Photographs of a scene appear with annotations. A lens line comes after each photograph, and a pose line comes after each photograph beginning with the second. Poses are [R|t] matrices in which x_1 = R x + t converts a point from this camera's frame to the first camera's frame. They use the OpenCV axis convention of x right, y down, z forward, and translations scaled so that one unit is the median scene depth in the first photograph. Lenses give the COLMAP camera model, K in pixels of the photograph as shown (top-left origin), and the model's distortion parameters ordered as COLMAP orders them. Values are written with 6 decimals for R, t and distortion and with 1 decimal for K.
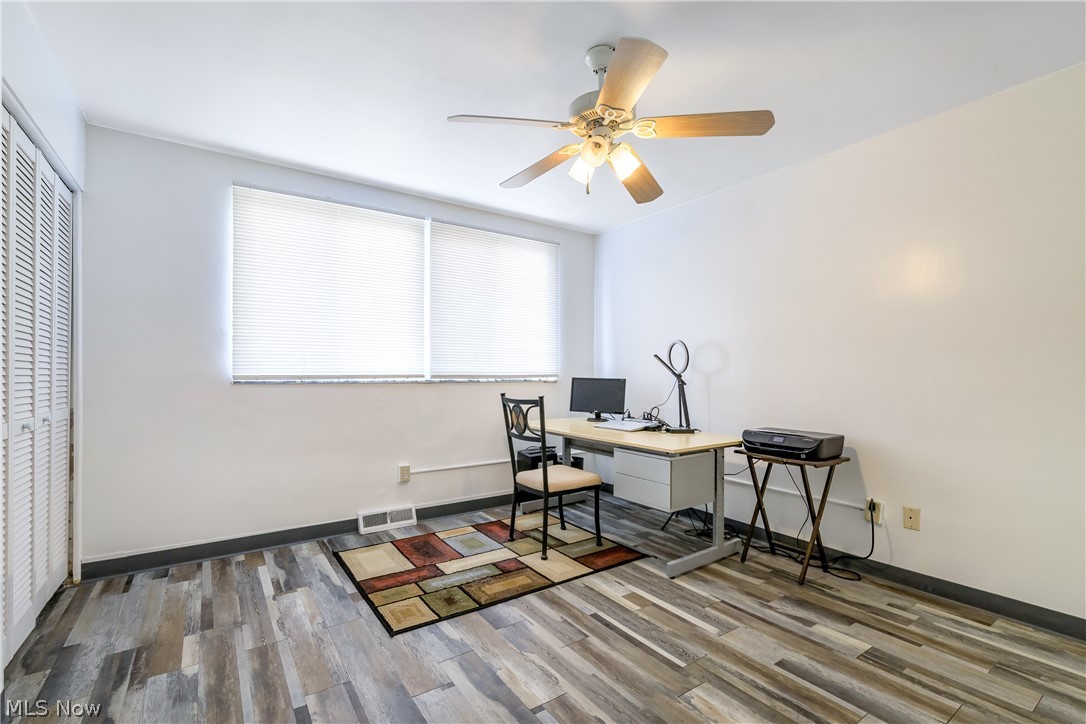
lens RADIAL K [[476.6, 0, 549.5], [0, 476.6, 376.7], [0, 0, 1]] dist [0.002501, -0.001451]
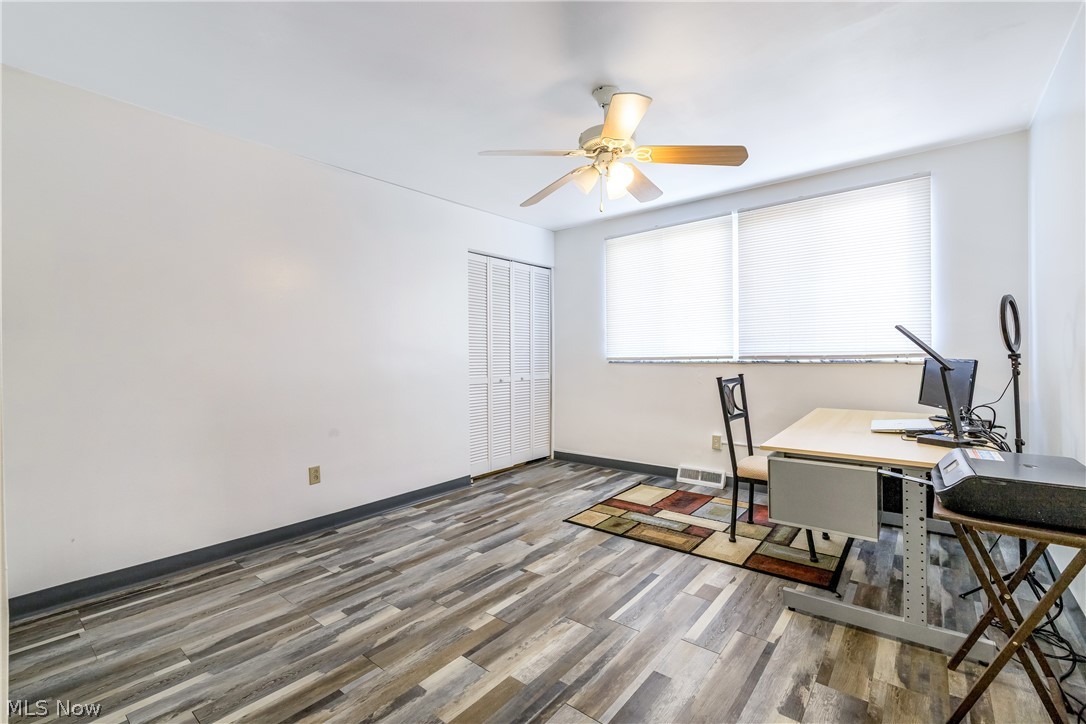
lens RADIAL K [[476.6, 0, 545.5], [0, 476.6, 358.1], [0, 0, 1]] dist [0.002501, -0.001451]
pose [[0.279475, -0.001424, -0.960152, 0.836282], [0.007365, 0.999973, 0.000661, -0.003672], [0.960125, -0.007256, 0.279478, 0.349473]]
